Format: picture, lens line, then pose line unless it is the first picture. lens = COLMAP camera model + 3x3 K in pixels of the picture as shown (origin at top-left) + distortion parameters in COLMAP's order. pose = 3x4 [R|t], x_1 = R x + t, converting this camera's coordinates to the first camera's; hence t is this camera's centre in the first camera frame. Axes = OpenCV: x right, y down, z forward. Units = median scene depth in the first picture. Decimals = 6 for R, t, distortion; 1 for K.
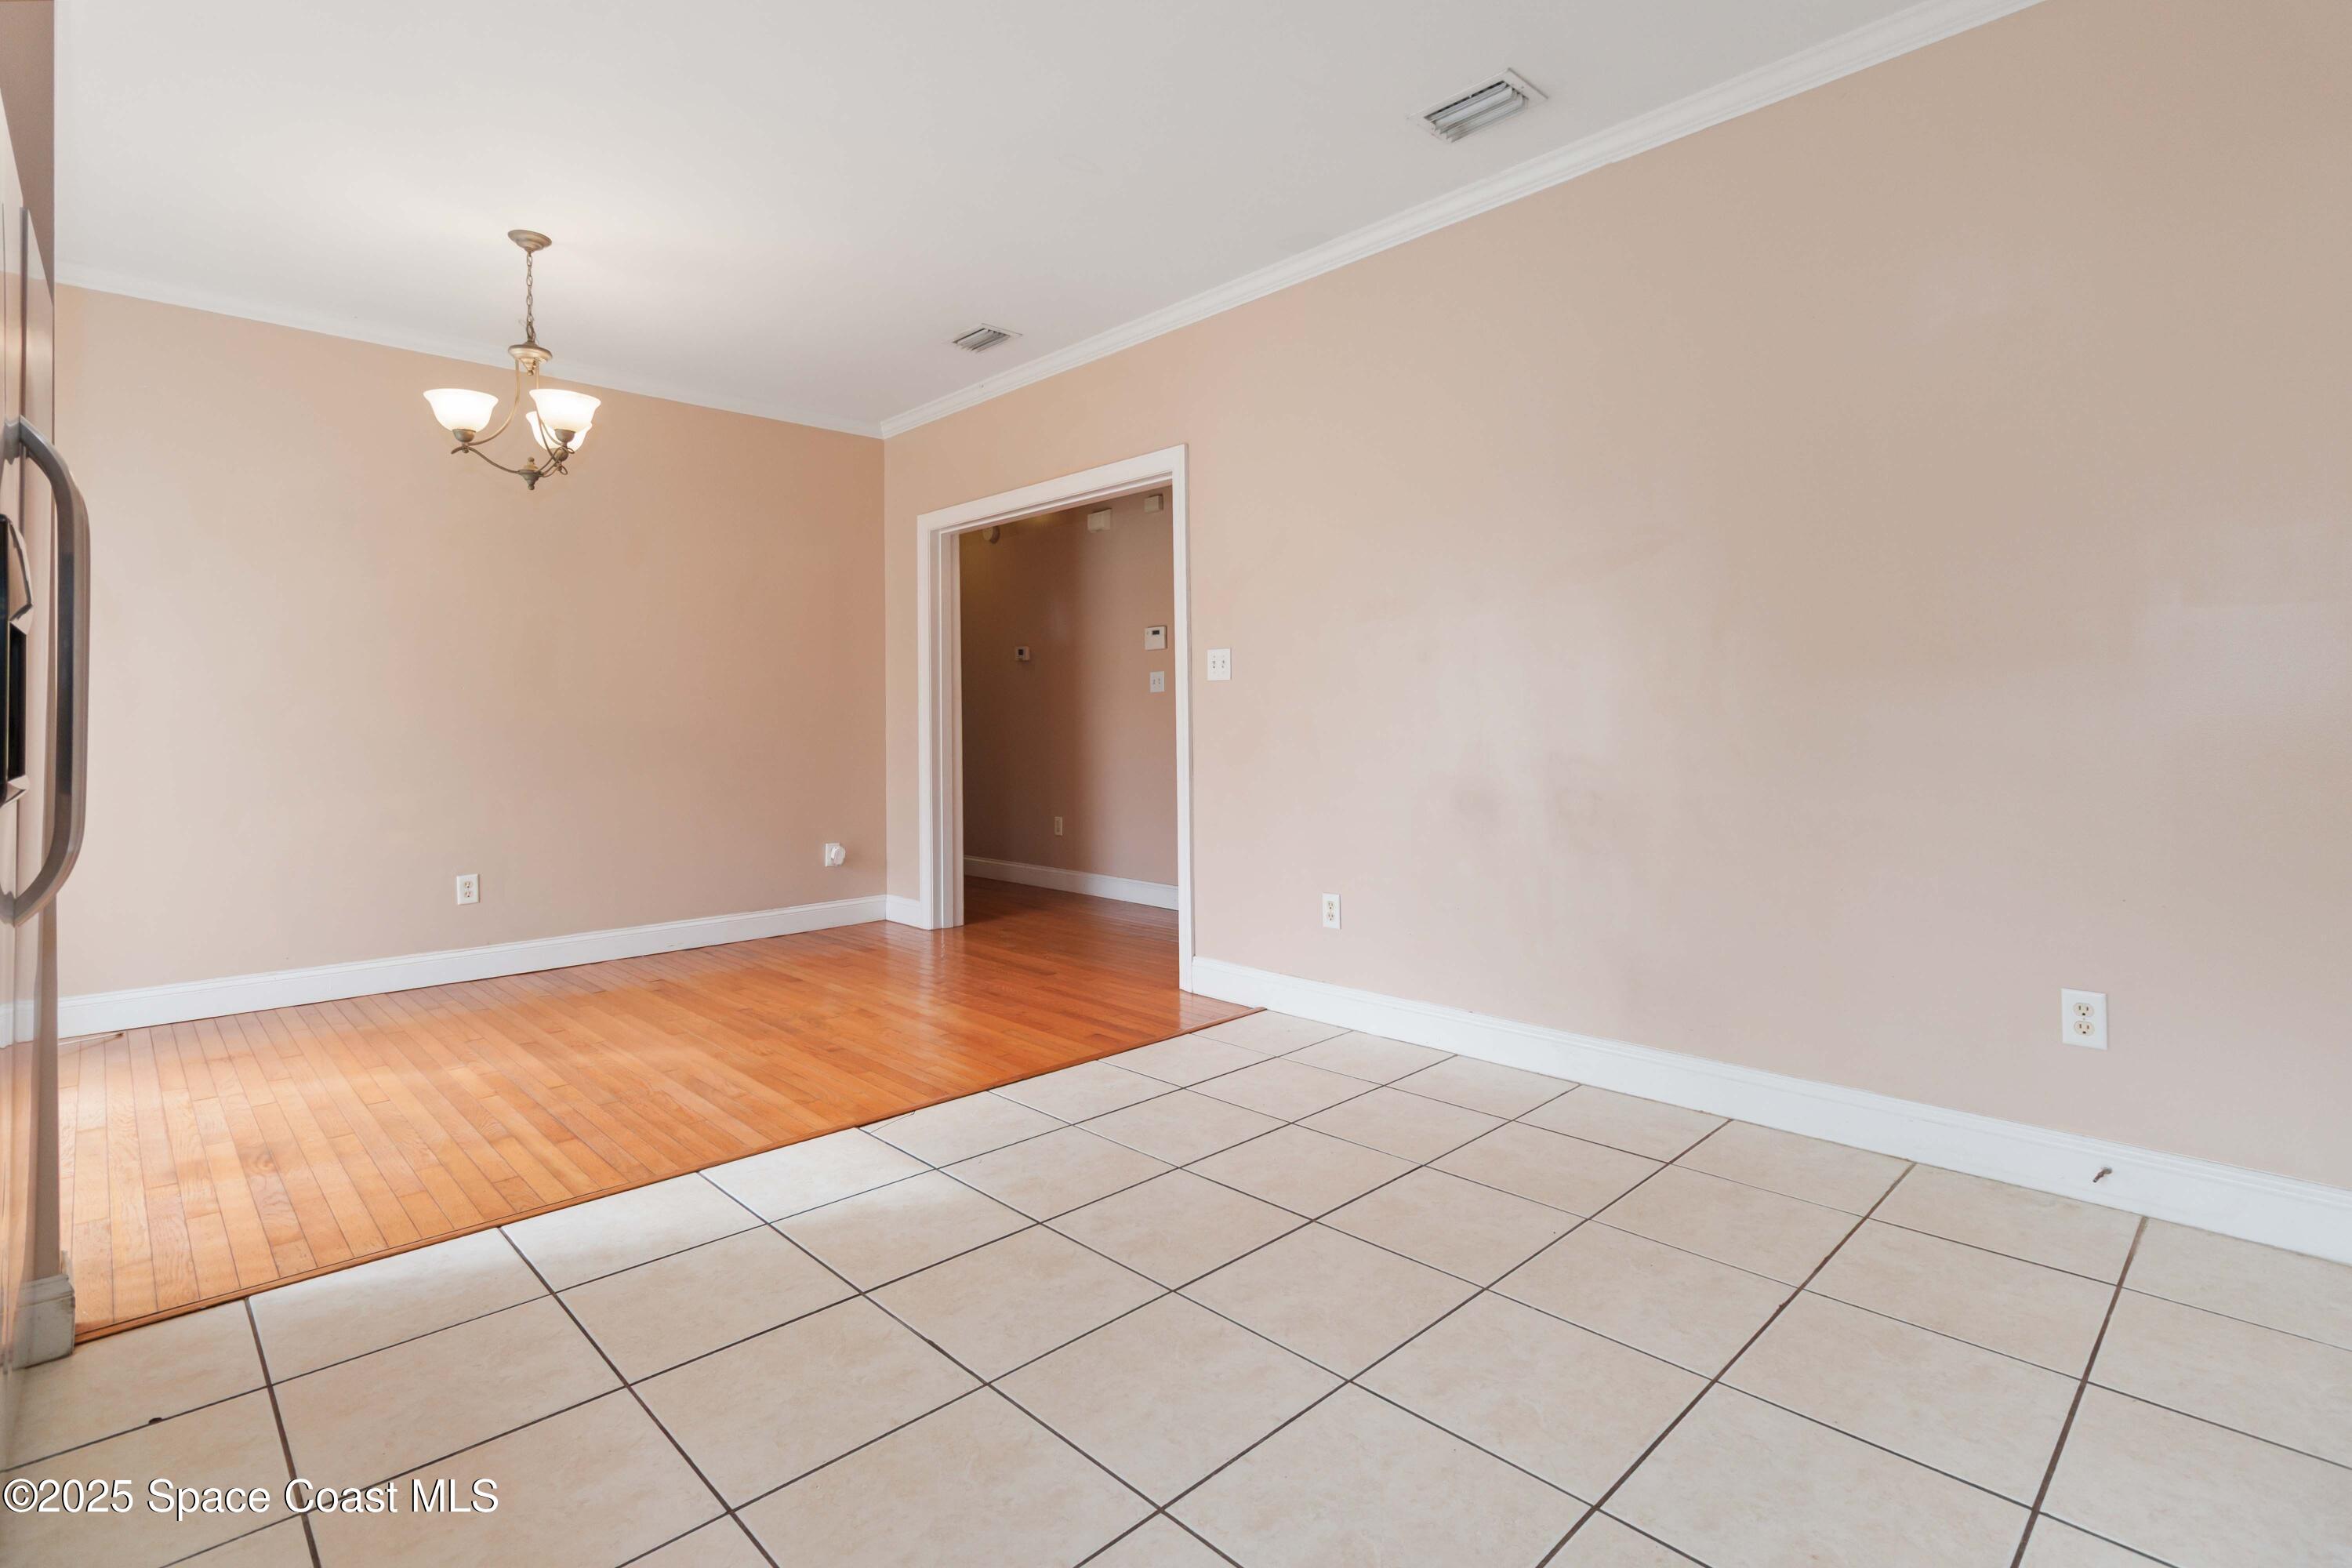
lens RADIAL K [[1106.2, 0, 1181.2], [0, 1106.2, 728.2], [0, 0, 1]] dist [0.002055, 0.000968]
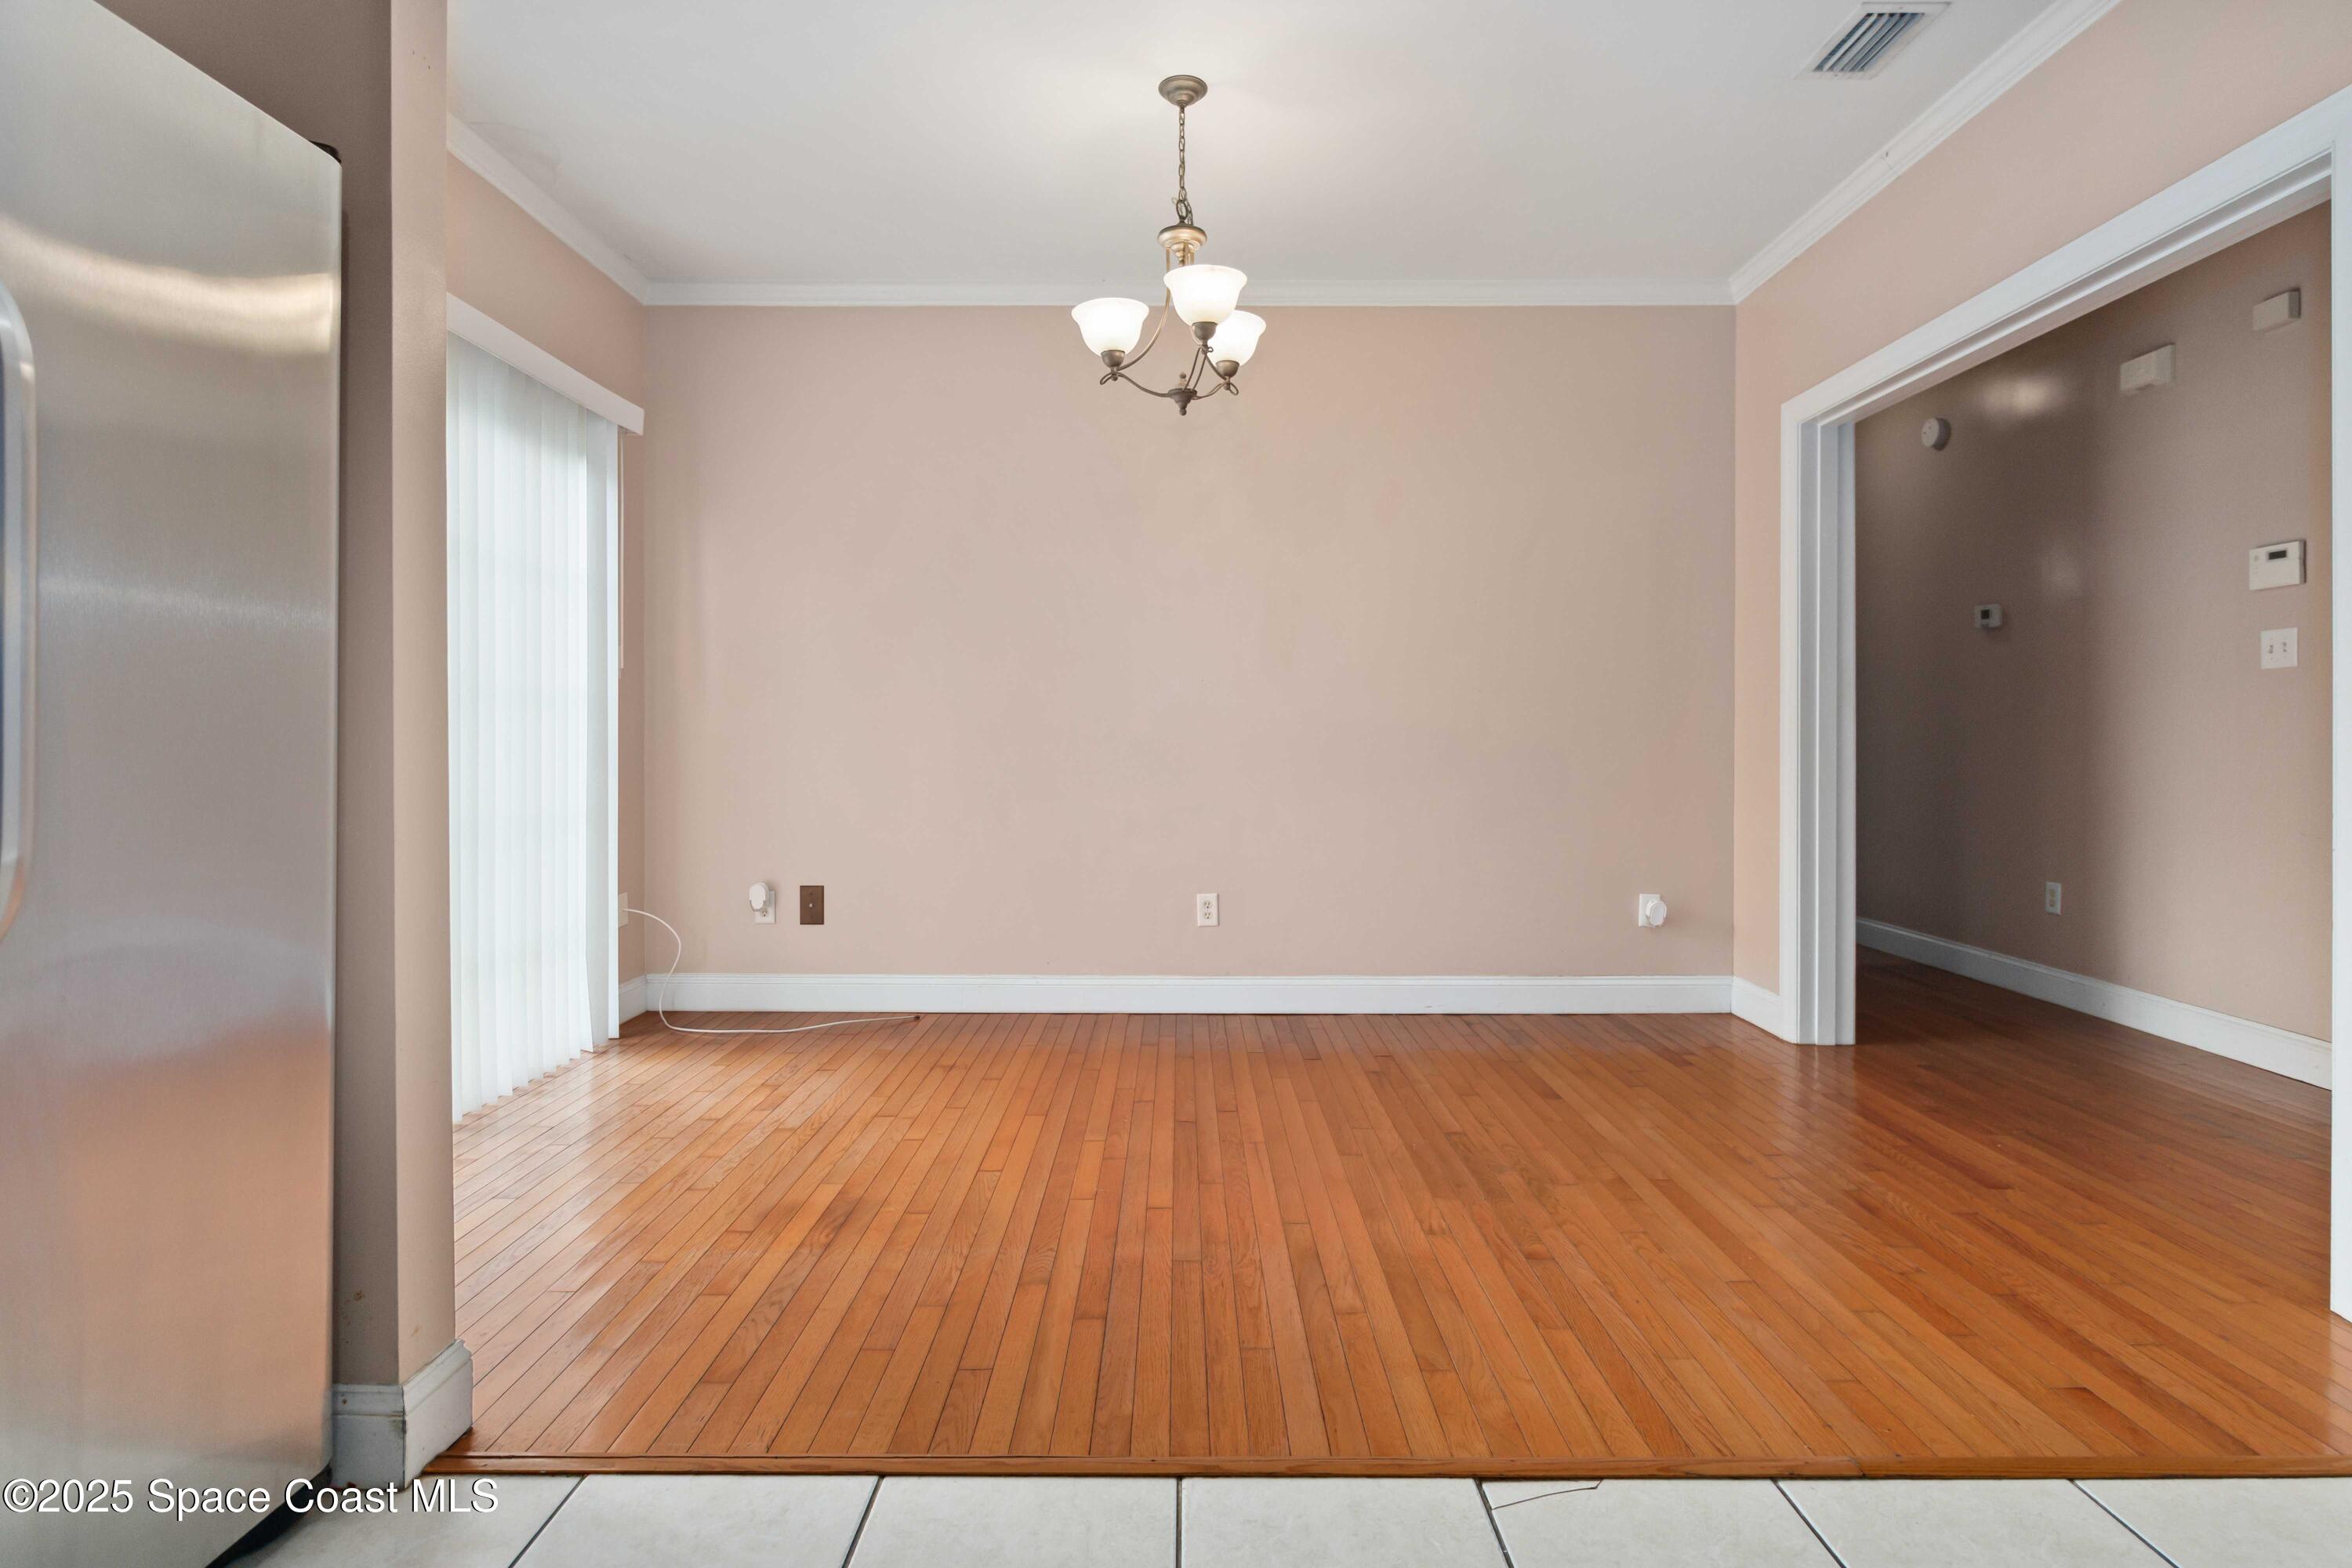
lens RADIAL K [[1191.2, 0, 1180.0], [0, 1191.2, 742.6], [0, 0, 1]] dist [0.000268, -0.001336]
pose [[0.718901, 0.013508, -0.694981, -0.004747], [-0.010844, 0.999907, 0.008217, 0.005806], [0.695027, 0.001630, 0.718981, 0.325226]]
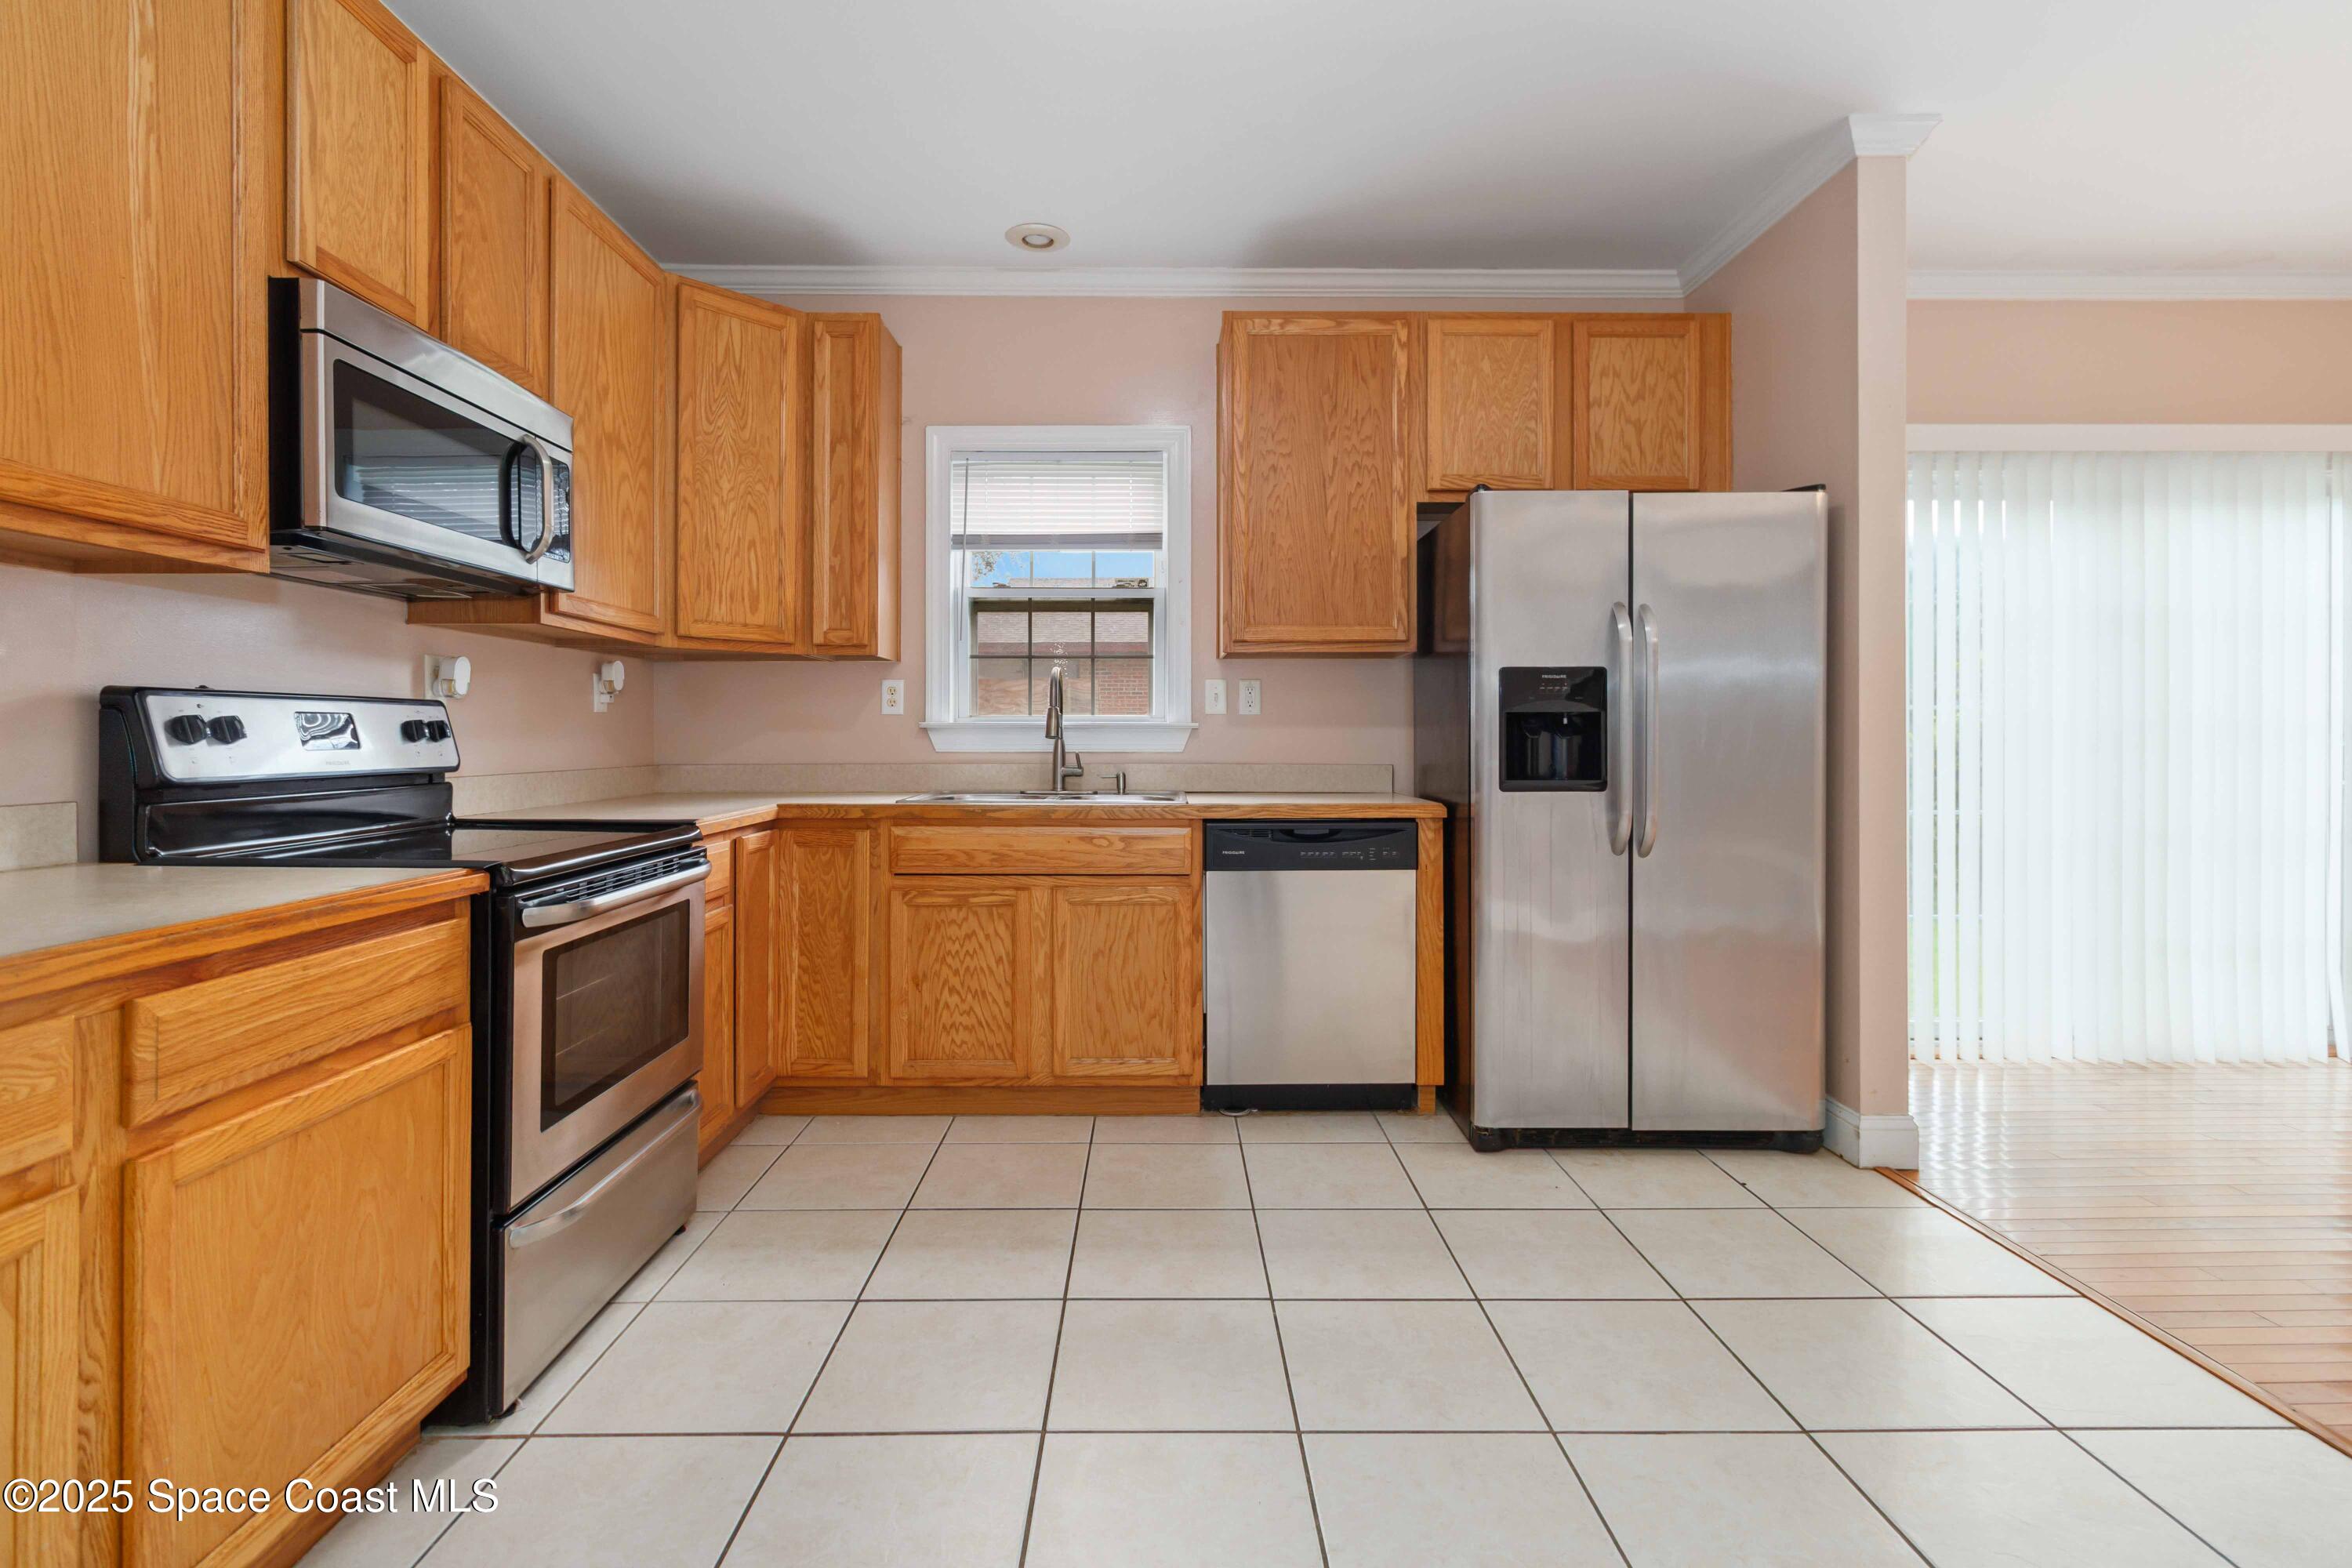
lens RADIAL K [[1087.4, 0, 1164.5], [0, 1087.4, 731.3], [0, 0, 1]] dist [-0.000367, 0.000249]
pose [[-0.687715, 0.009898, -0.725913, 0.310135], [0.006916, 0.999951, 0.007082, -0.022945], [0.725948, -0.000151, -0.687750, 0.561933]]
